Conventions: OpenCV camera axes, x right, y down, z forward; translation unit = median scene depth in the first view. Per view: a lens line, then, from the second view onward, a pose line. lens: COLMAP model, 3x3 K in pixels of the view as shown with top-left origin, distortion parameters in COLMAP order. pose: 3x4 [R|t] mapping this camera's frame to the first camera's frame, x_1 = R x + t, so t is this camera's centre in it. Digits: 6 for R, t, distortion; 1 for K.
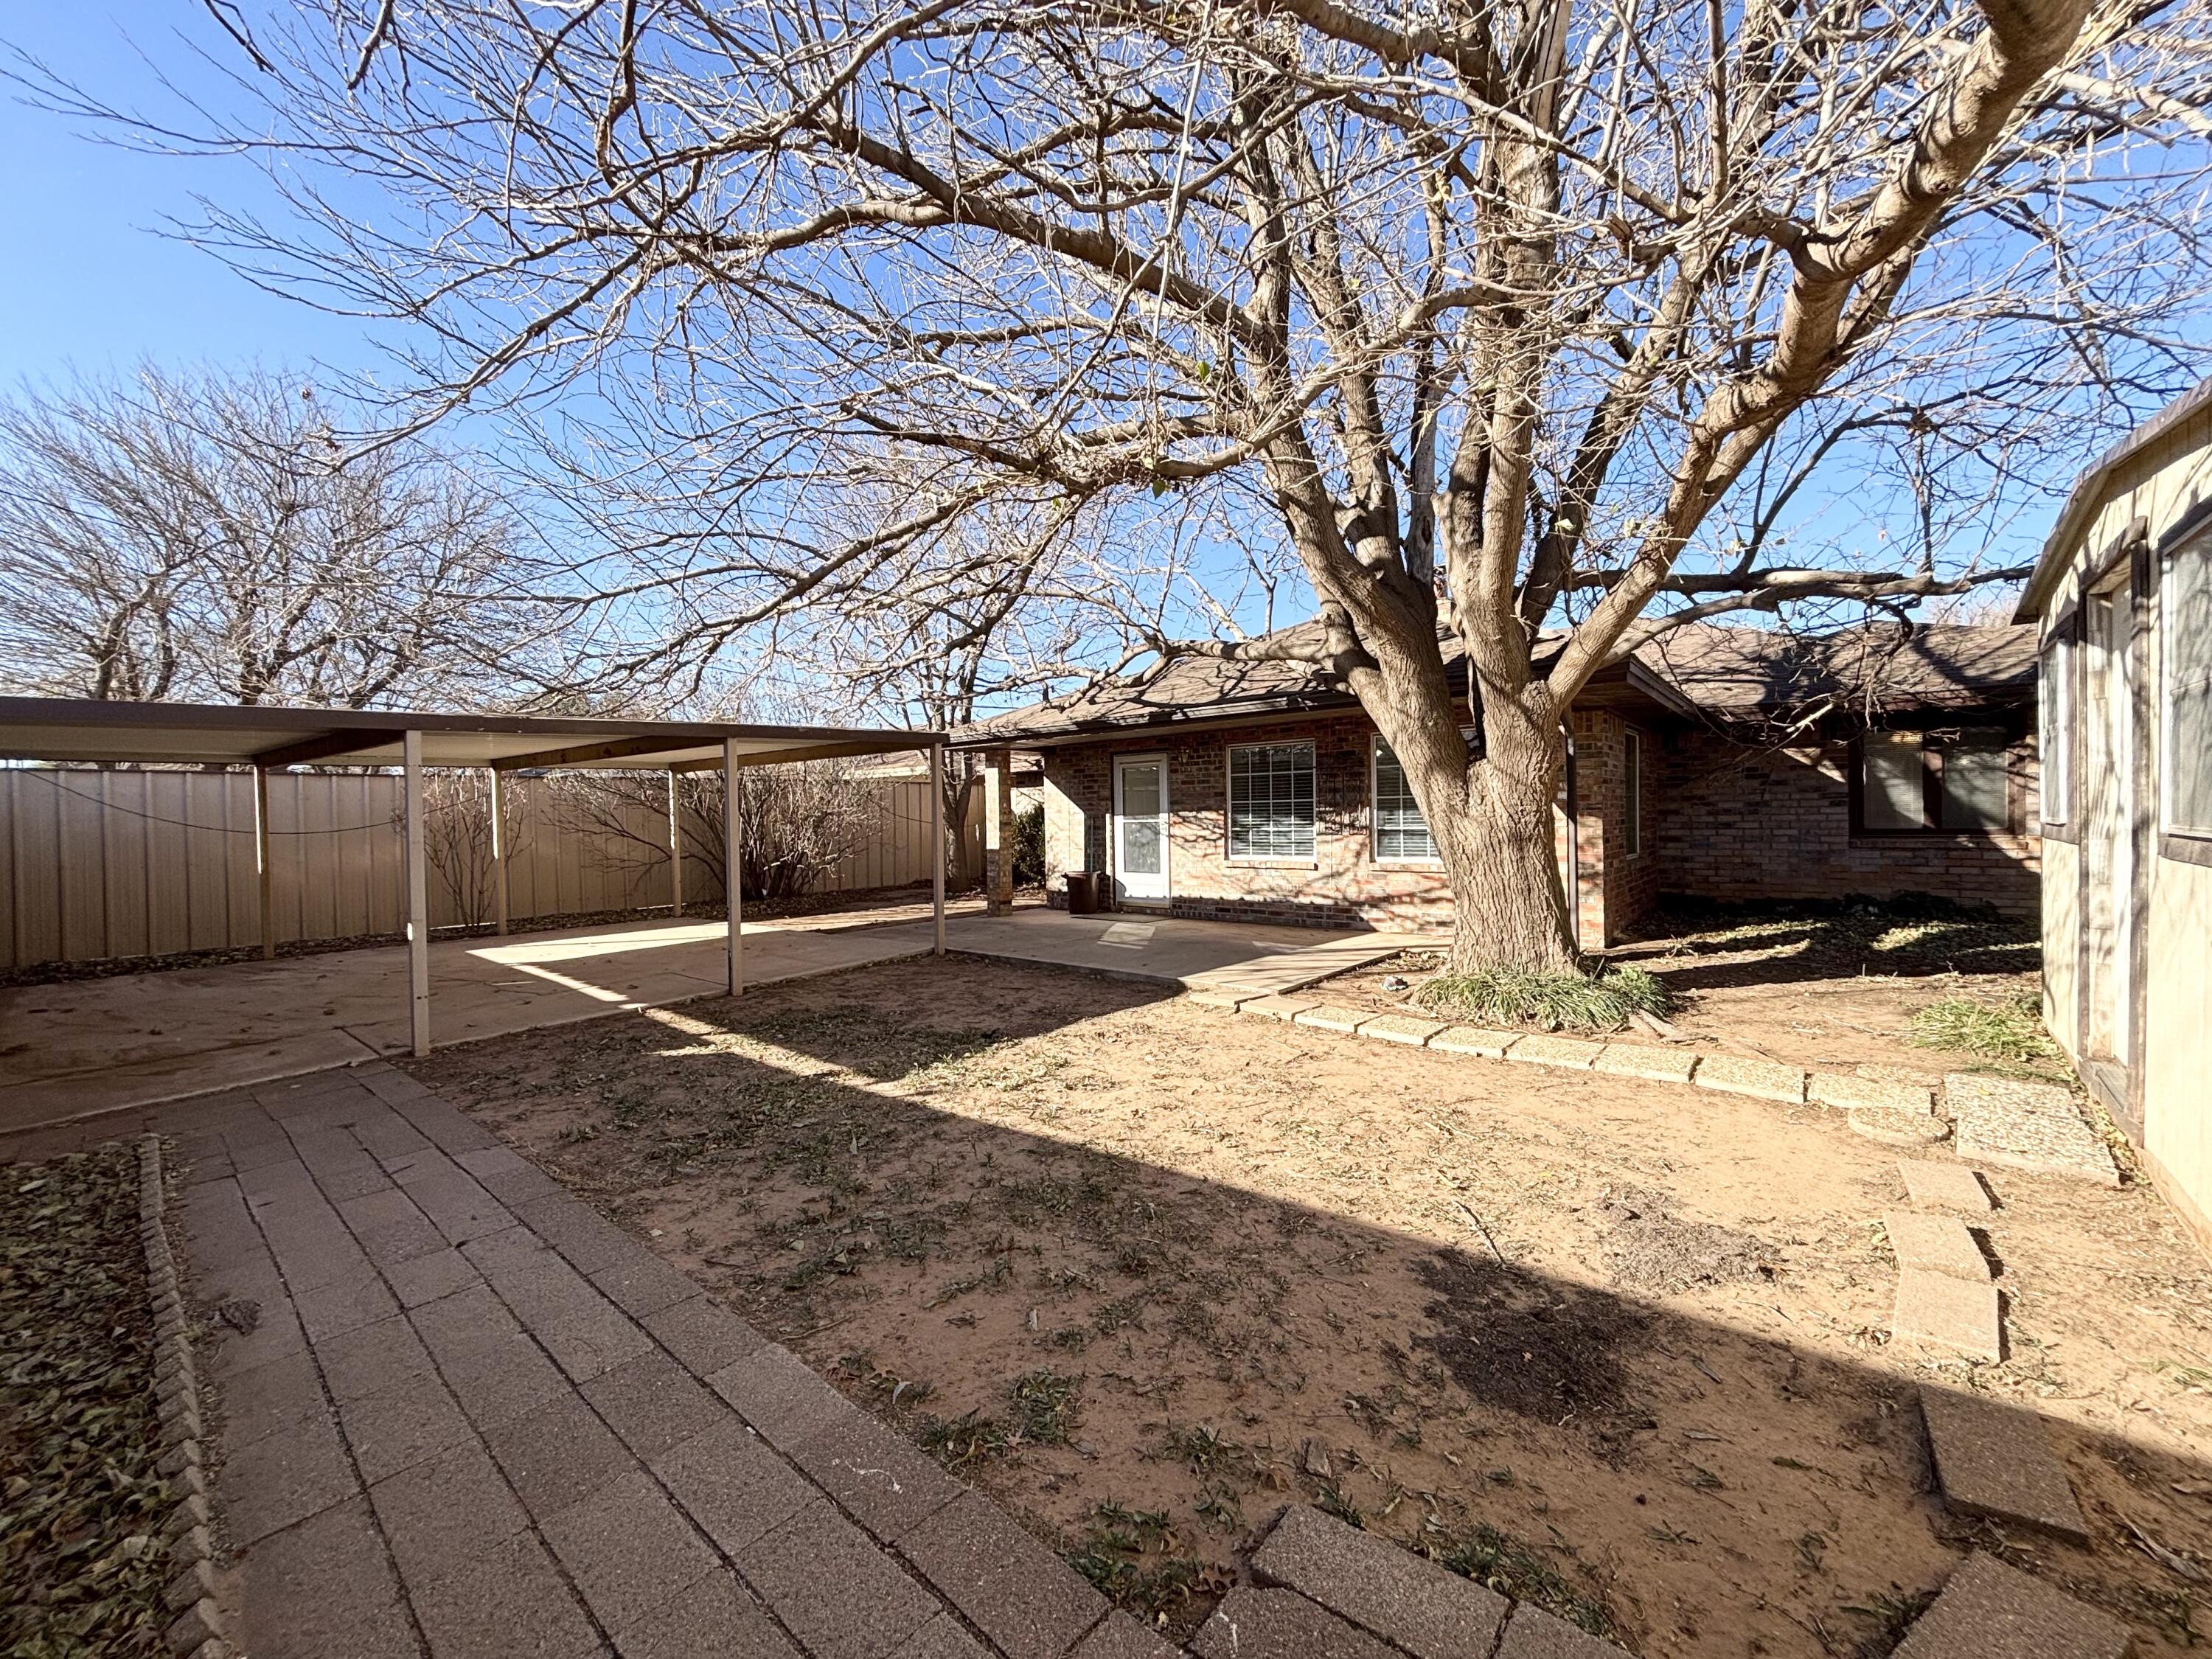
lens RADIAL K [[891.2, 0, 1110.5], [0, 891.2, 827.5], [0, 0, 1]] dist [0.004699, -0.000096]
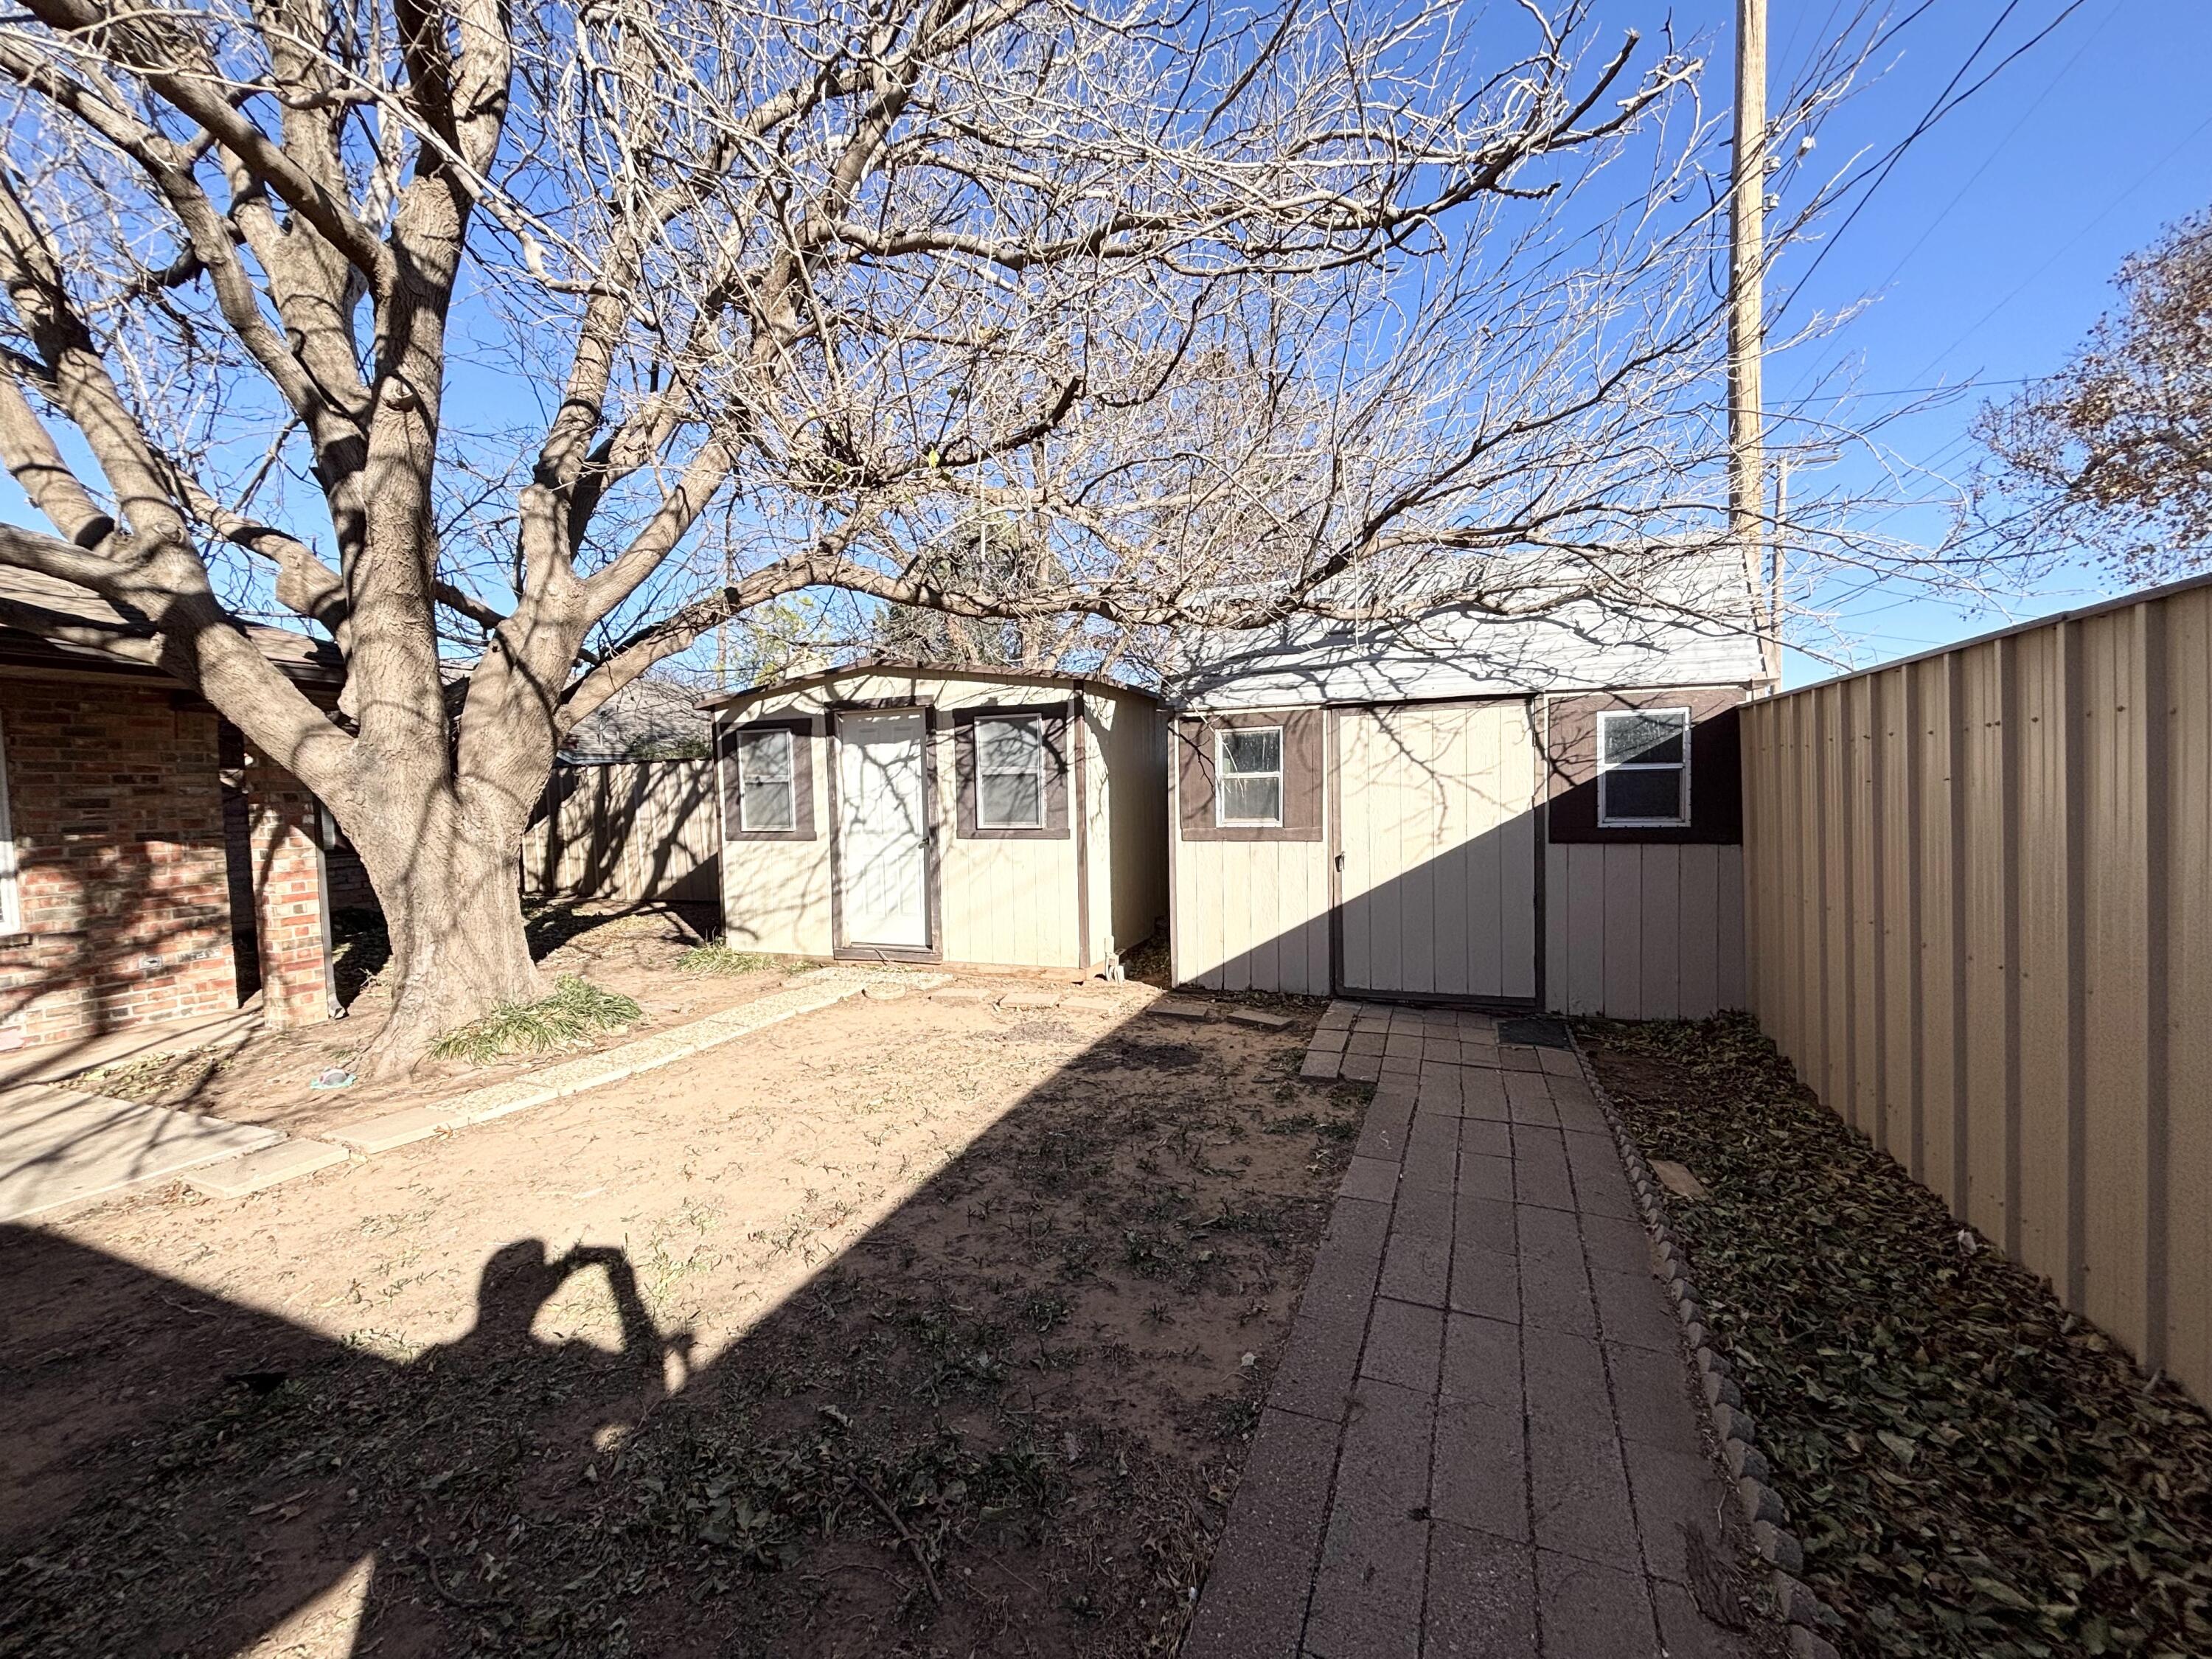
lens RADIAL K [[891.2, 0, 1113.6], [0, 891.2, 825.1], [0, 0, 1]] dist [0.004699, -0.000096]
pose [[-0.319999, -0.012042, 0.947341, -0.961758], [0.045458, 0.998572, 0.028048, -0.035850], [-0.946327, 0.052039, -0.318995, 1.062992]]
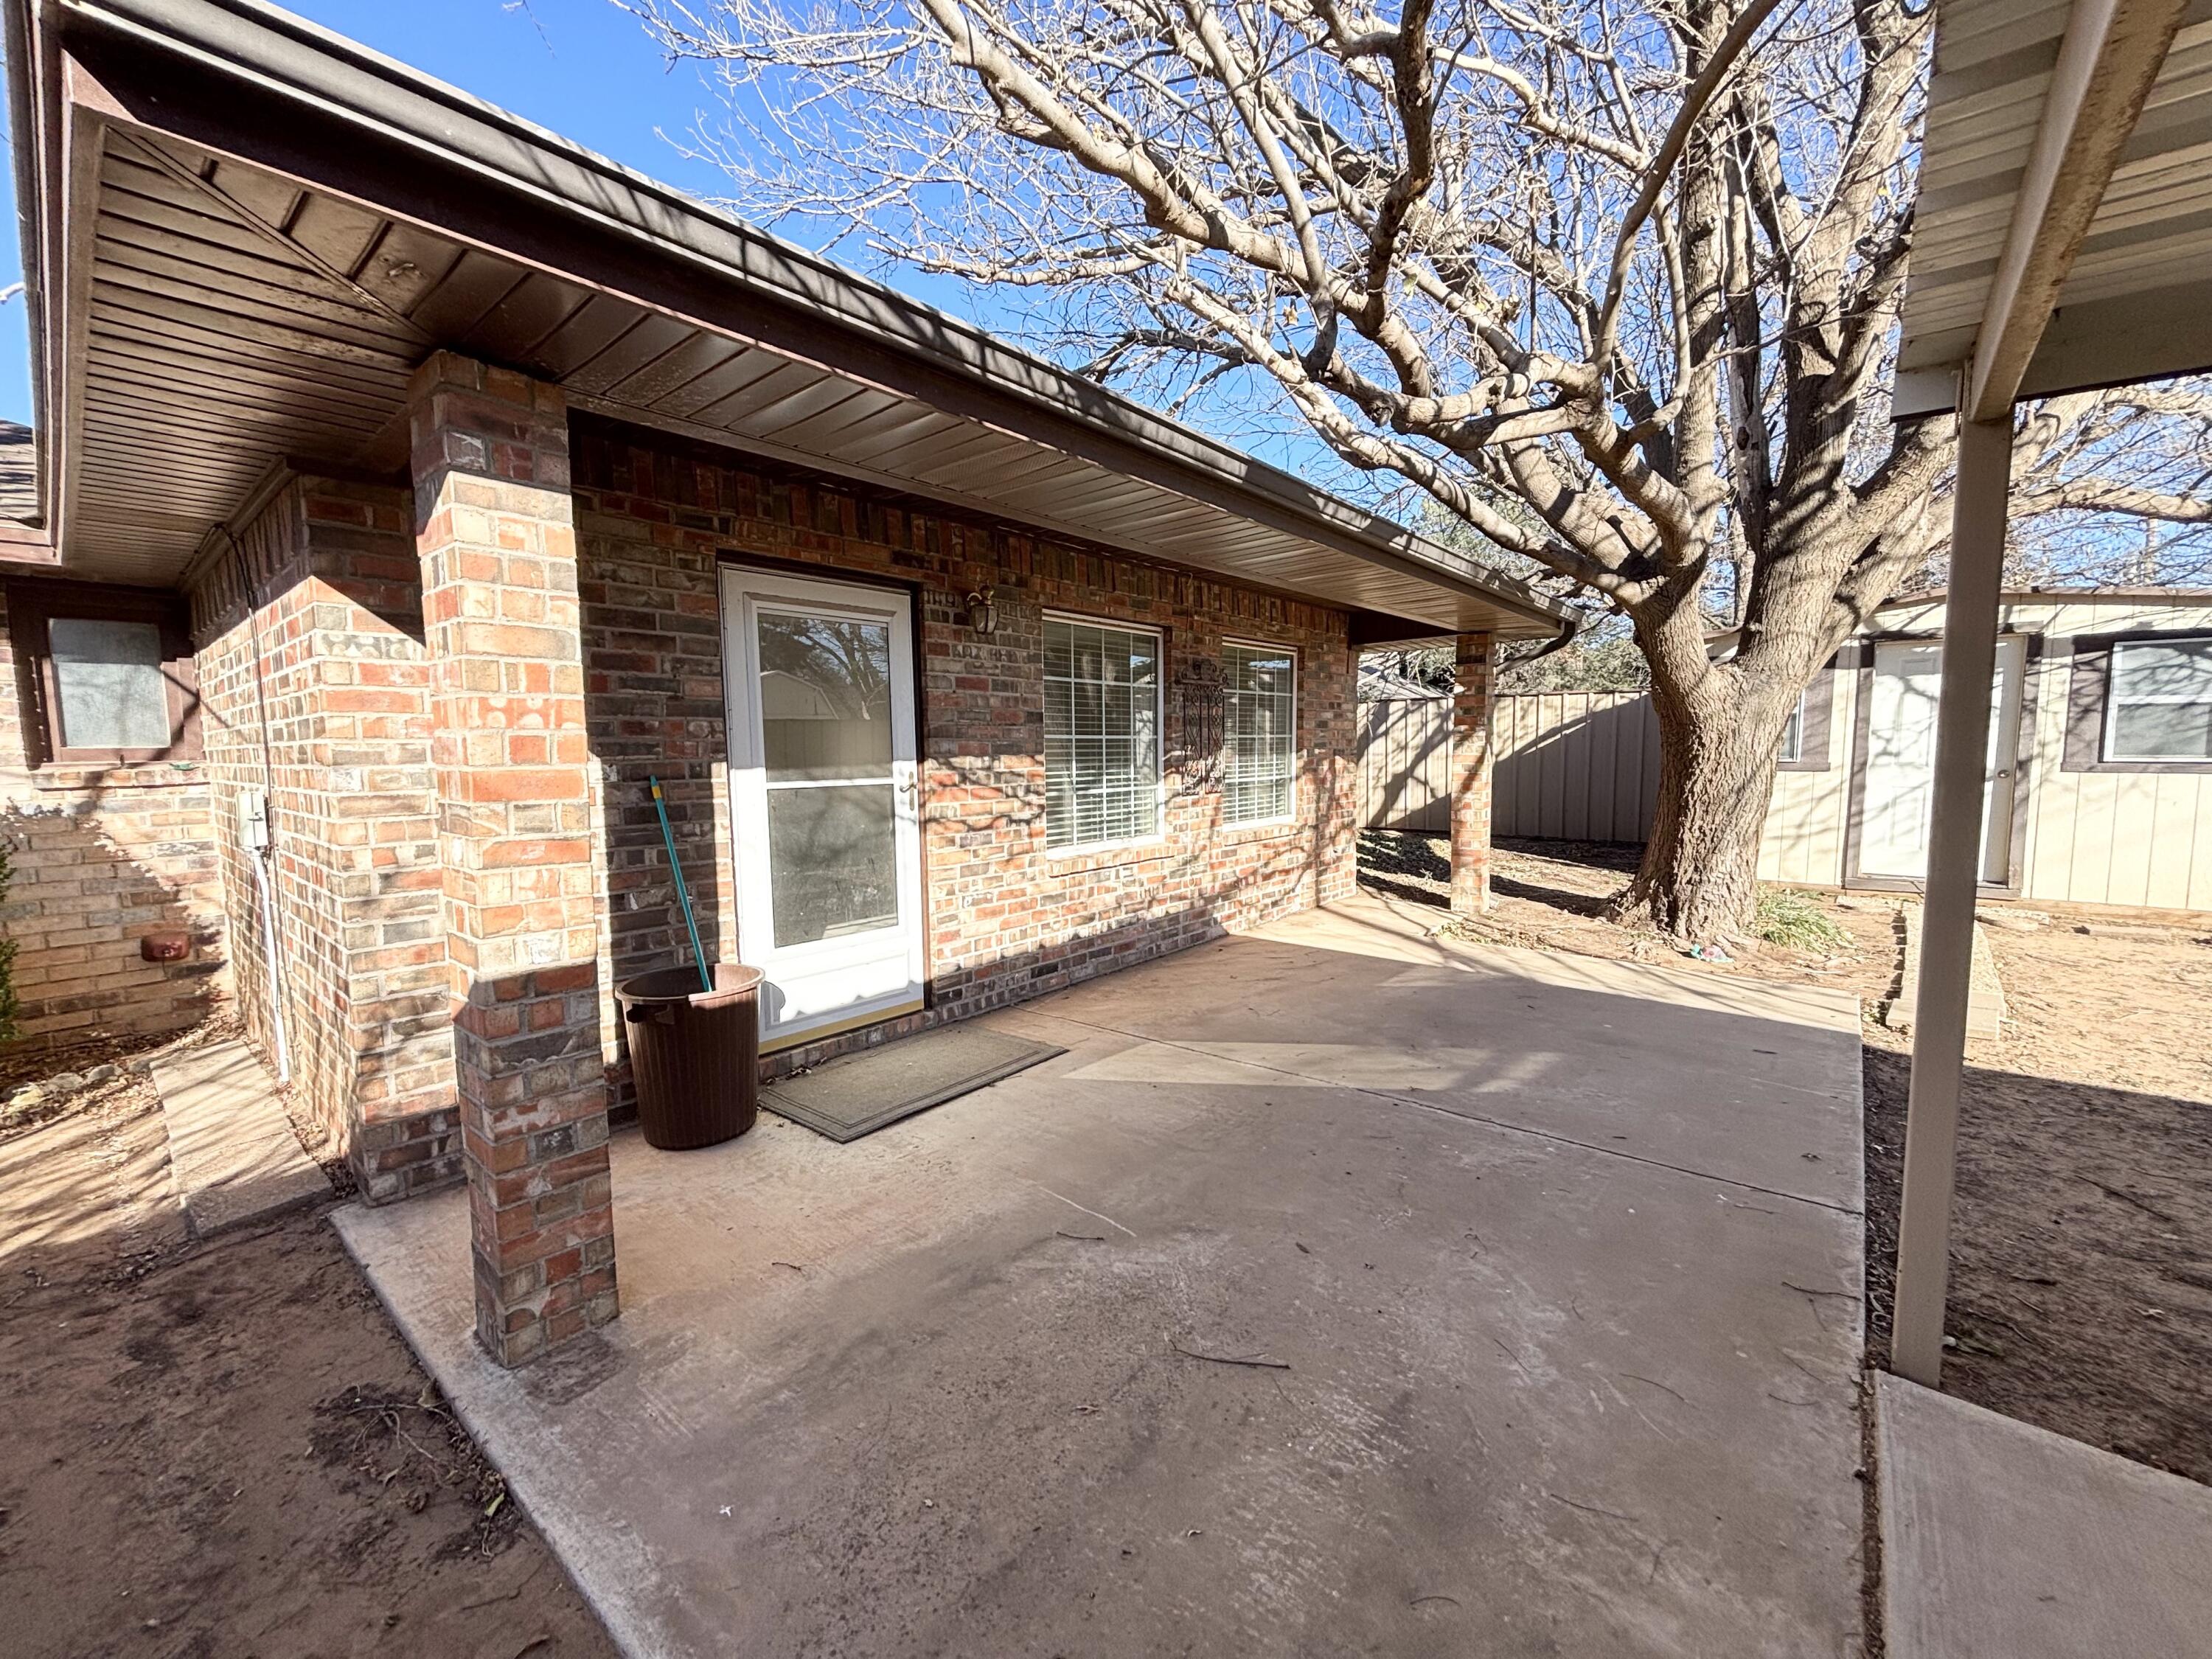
lens RADIAL K [[891.2, 0, 1098.1], [0, 891.2, 826.6], [0, 0, 1]] dist [0.004699, -0.000096]
pose [[-0.010214, -0.070792, 0.997439, -0.880724], [0.024566, 0.997172, 0.071025, -0.036886], [-0.999646, 0.025228, -0.008446, 2.627969]]
